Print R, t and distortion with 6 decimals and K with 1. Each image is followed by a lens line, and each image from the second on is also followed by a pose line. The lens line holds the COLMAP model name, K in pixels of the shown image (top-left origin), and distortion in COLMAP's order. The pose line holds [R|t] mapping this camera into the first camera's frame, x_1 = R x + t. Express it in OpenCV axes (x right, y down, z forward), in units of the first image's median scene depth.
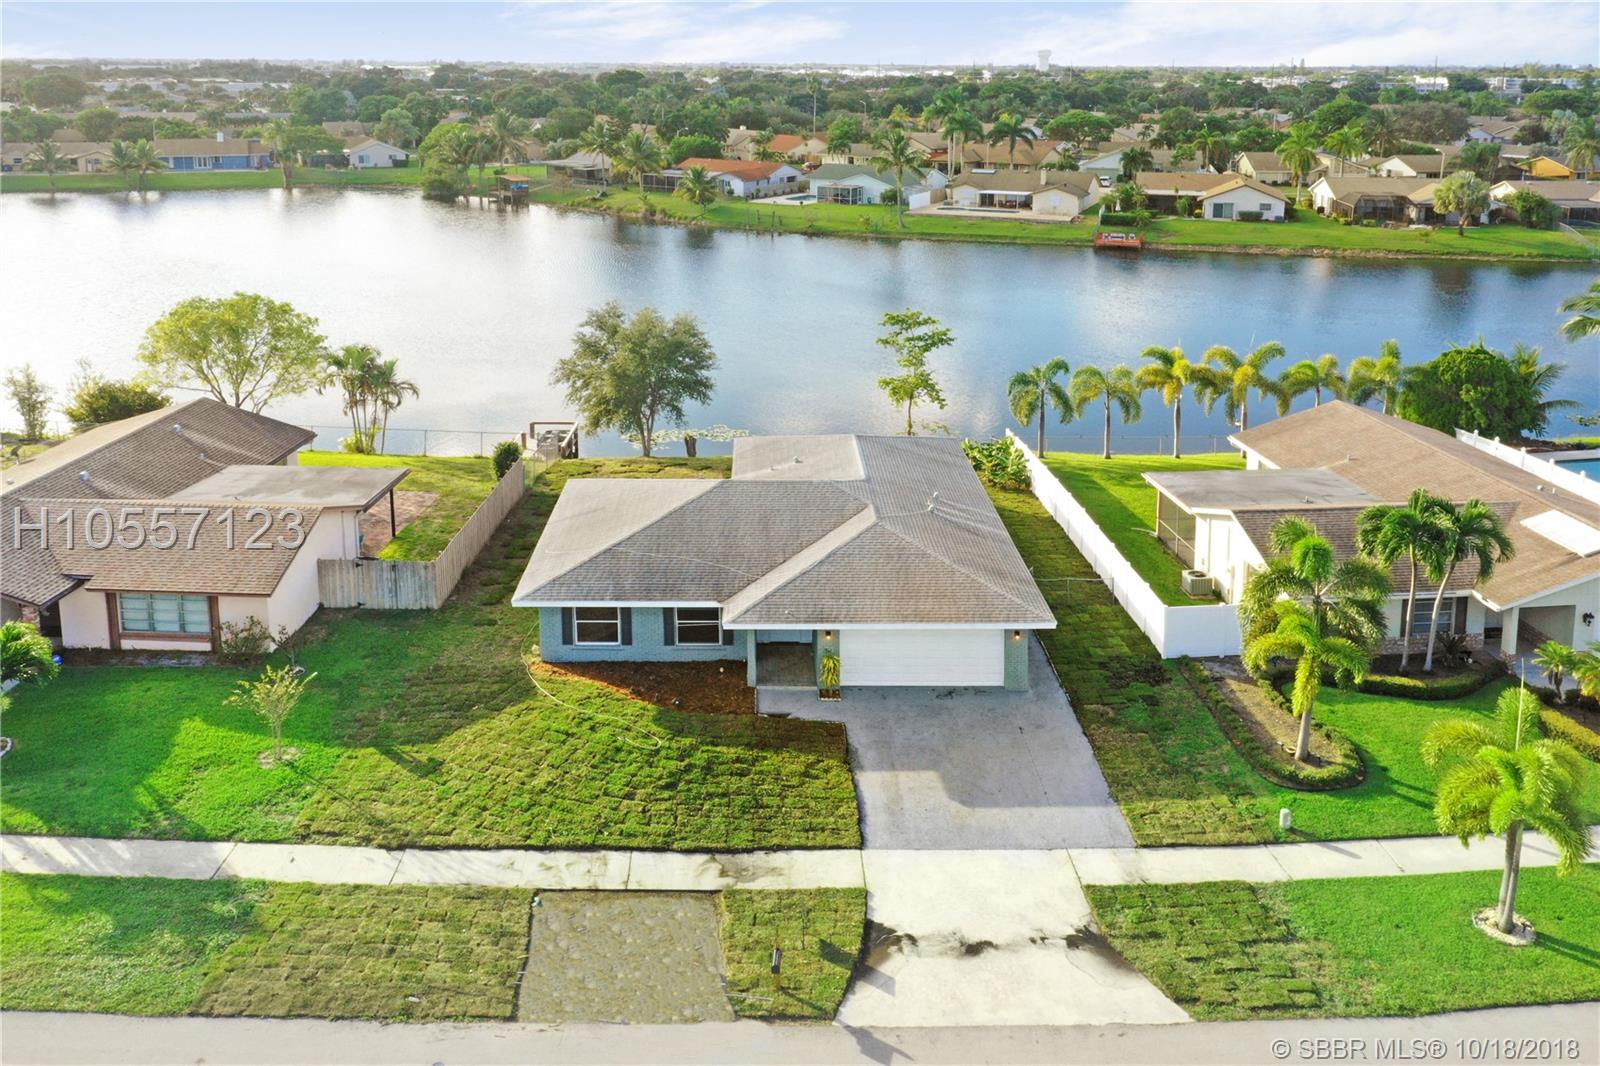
lens RADIAL K [[1256.6, 0, 800.0], [0, 1256.6, 533.0], [0, 0, 1]] dist [-0.031170, -0.001248]
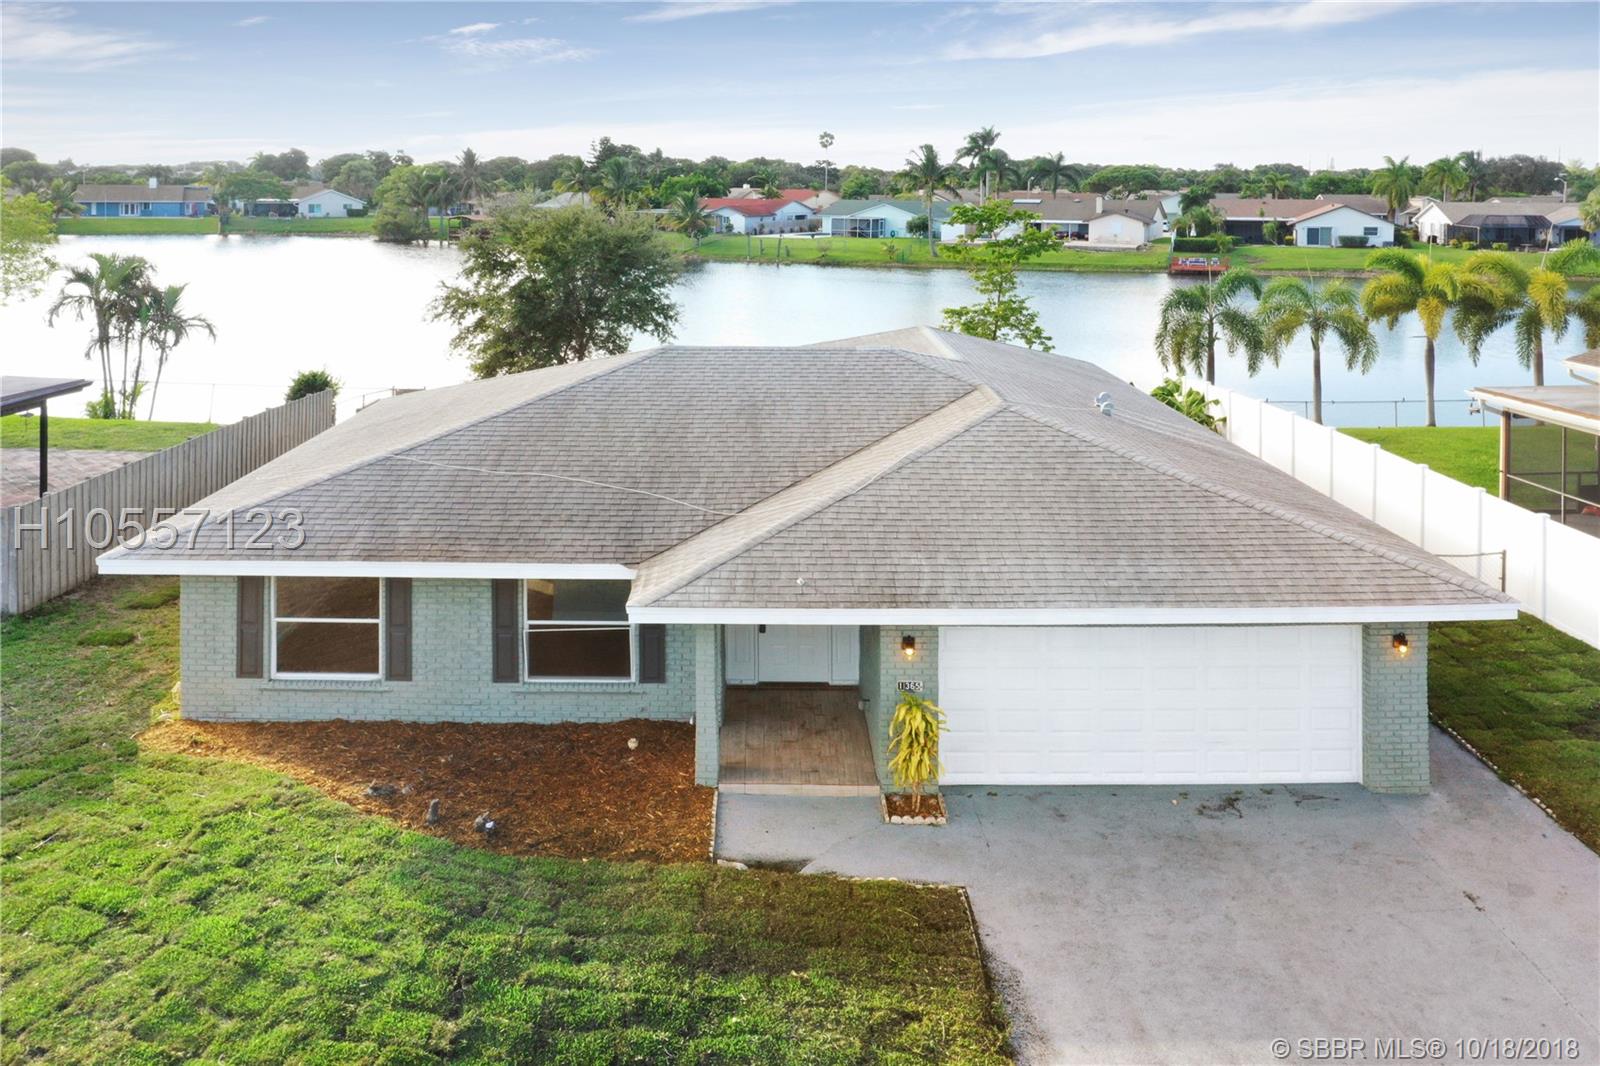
lens RADIAL K [[1256.6, 0, 800.0], [0, 1256.6, 533.0], [0, 0, 1]] dist [-0.031170, -0.001248]
pose [[0.999983, 0.000470, -0.005740, -0.008145], [-0.001077, 0.994340, -0.106240, 0.086697], [0.005658, 0.106244, 0.994324, 0.611124]]
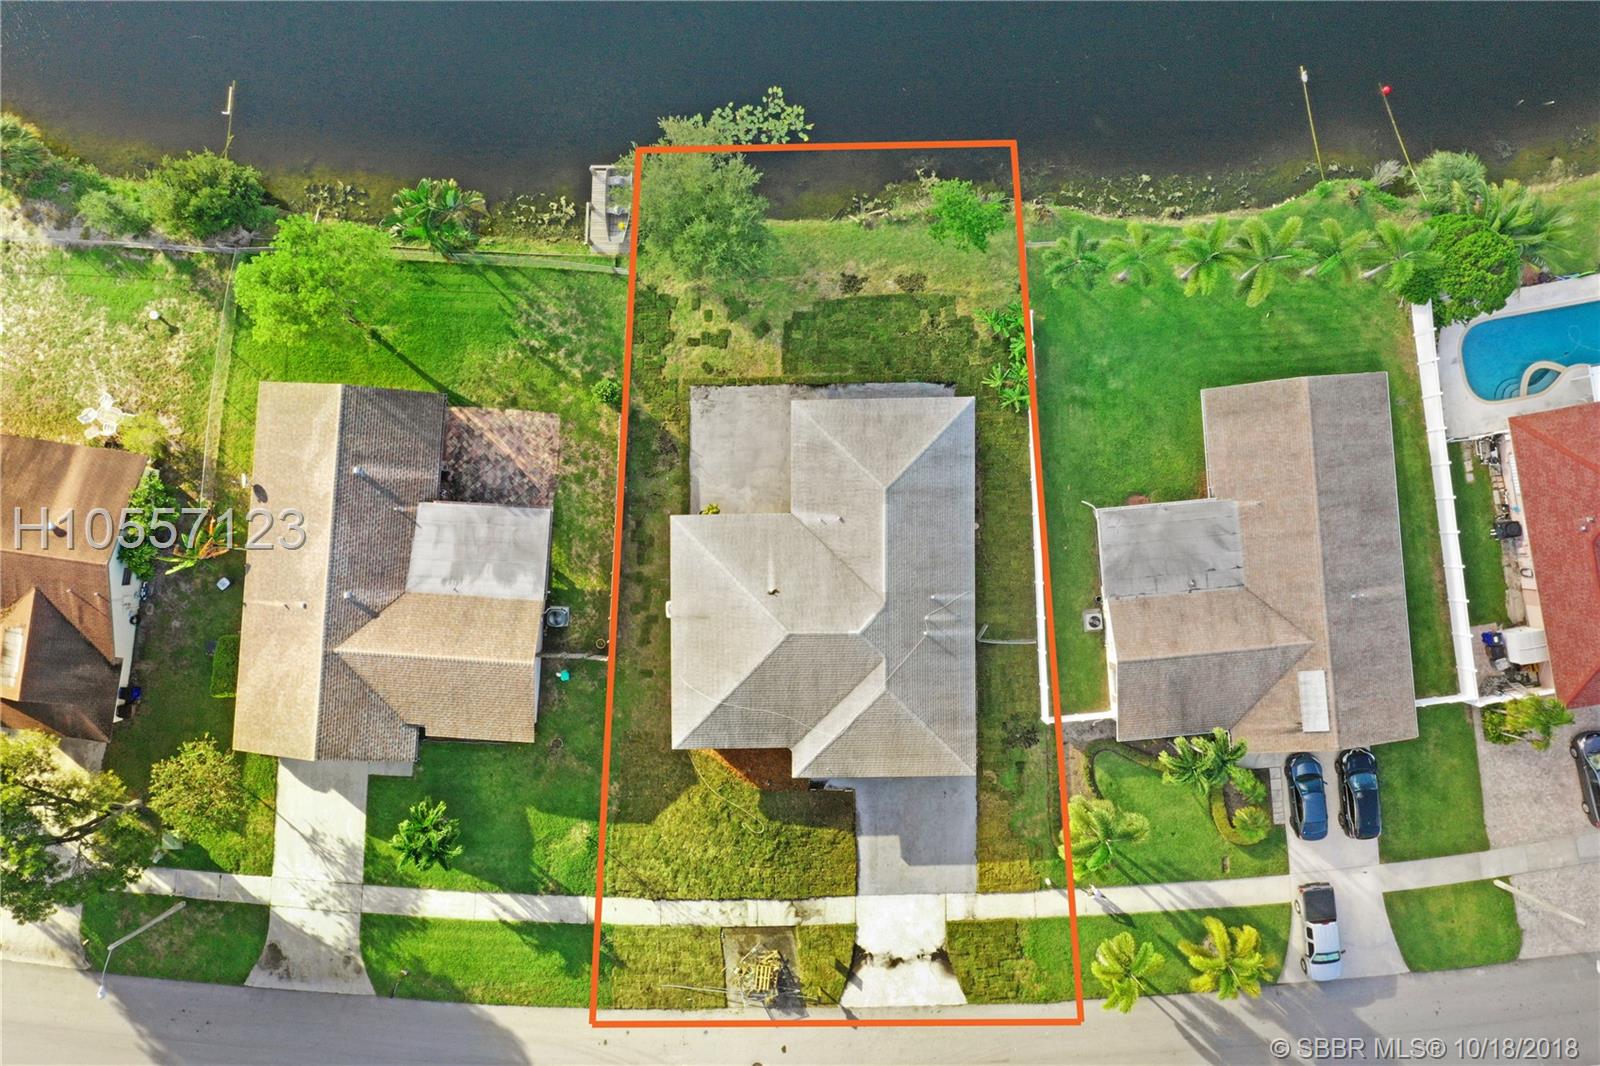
lens RADIAL K [[1279.9, 0, 800.0], [0, 1279.9, 533.0], [0, 0, 1]] dist [0.003380, 0.000063]
pose [[0.999596, 0.027897, -0.005508, -0.047398], [-0.004424, 0.343895, 0.938998, -1.737600], [0.028089, -0.938594, 0.343879, 0.644118]]
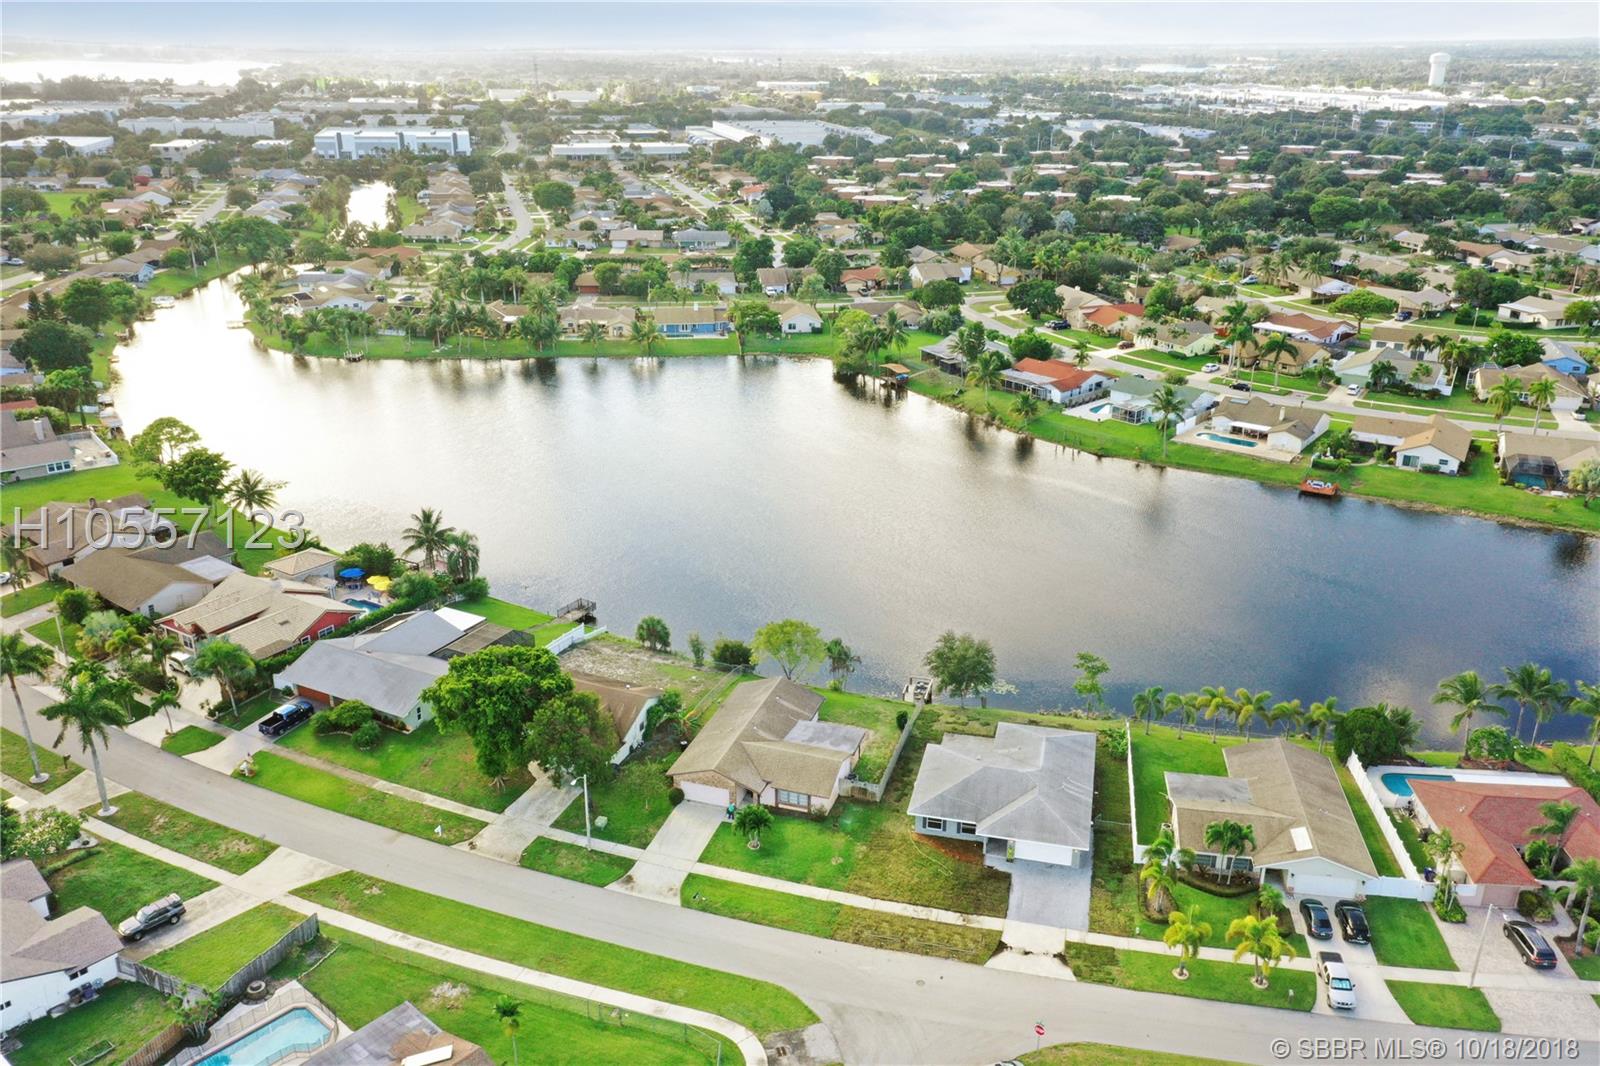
lens RADIAL K [[1279.9, 0, 800.0], [0, 1279.9, 533.0], [0, 0, 1]] dist [0.003380, 0.000063]
pose [[0.961951, 0.095300, -0.256063, 0.244243], [-0.085372, 0.995112, 0.049640, -0.740481], [0.259542, -0.025891, 0.965385, -2.005337]]
